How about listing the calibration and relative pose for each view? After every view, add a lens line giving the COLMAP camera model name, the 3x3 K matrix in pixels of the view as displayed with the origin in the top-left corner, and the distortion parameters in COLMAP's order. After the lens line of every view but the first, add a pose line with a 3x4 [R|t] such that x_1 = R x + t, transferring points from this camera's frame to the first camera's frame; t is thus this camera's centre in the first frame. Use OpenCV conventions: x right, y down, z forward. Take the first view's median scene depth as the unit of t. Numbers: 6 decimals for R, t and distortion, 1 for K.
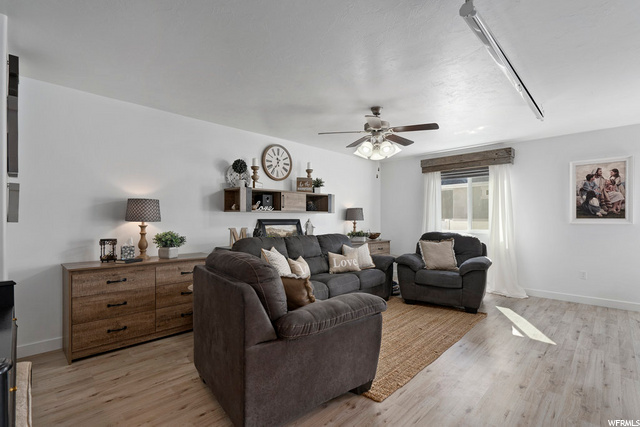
lens RADIAL K [[301.4, 0, 324.8], [0, 301.4, 216.7], [0, 0, 1]] dist [-0.001632, -0.000083]
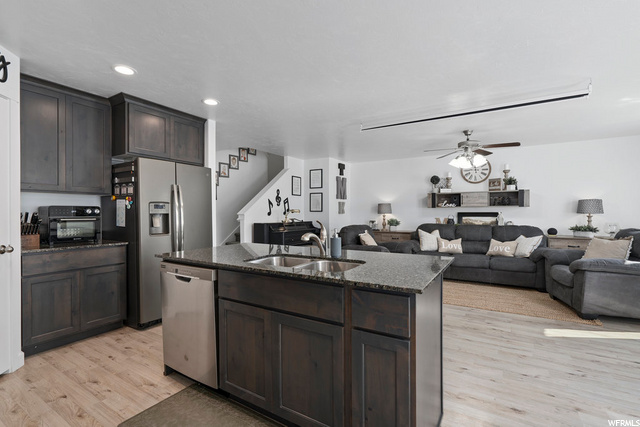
lens RADIAL K [[293.2, 0, 320.0], [0, 293.2, 213.5], [0, 0, 1]] dist [-0.002996, 0.000160]
pose [[0.211190, 0.004375, -0.977435, 1.060537], [0.011572, 0.999909, 0.006976, -0.003979], [0.977376, -0.012784, 0.211120, 0.054882]]
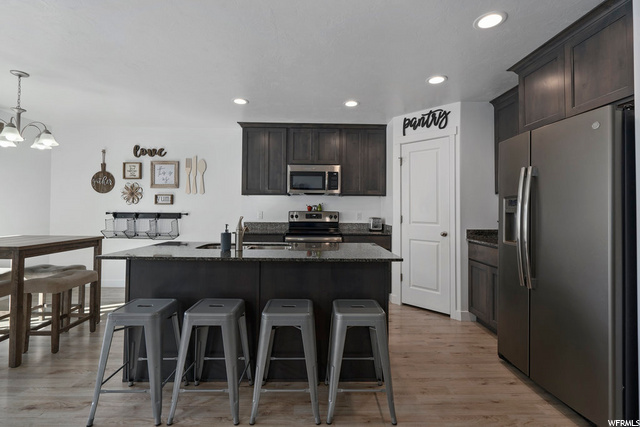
lens RADIAL K [[289.6, 0, 319.0], [0, 289.6, 204.0], [0, 0, 1]] dist [-0.001640, -0.000081]
pose [[-0.705546, 0.009138, 0.708605, 0.110520], [-0.014033, 0.999541, -0.026862, 0.000587], [-0.708525, -0.028897, -0.705094, 0.430169]]
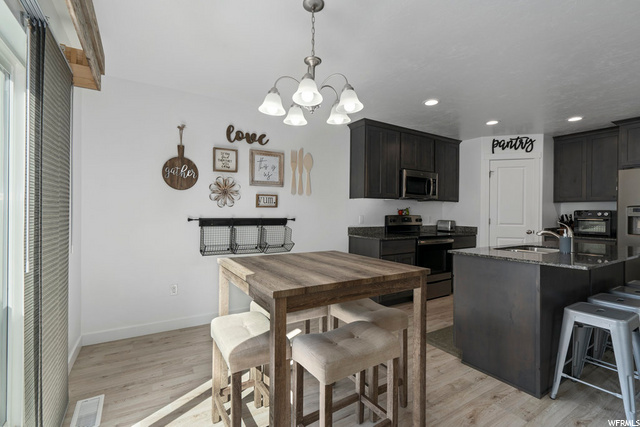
lens RADIAL K [[290.0, 0, 320.0], [0, 290.0, 213.5], [0, 0, 1]] dist [-0.002933, 0.000383]
pose [[-0.966970, -0.008117, 0.254762, 0.910974], [-0.009872, 0.999936, -0.005611, 0.002324], [-0.254700, -0.007940, -0.966987, 0.846444]]
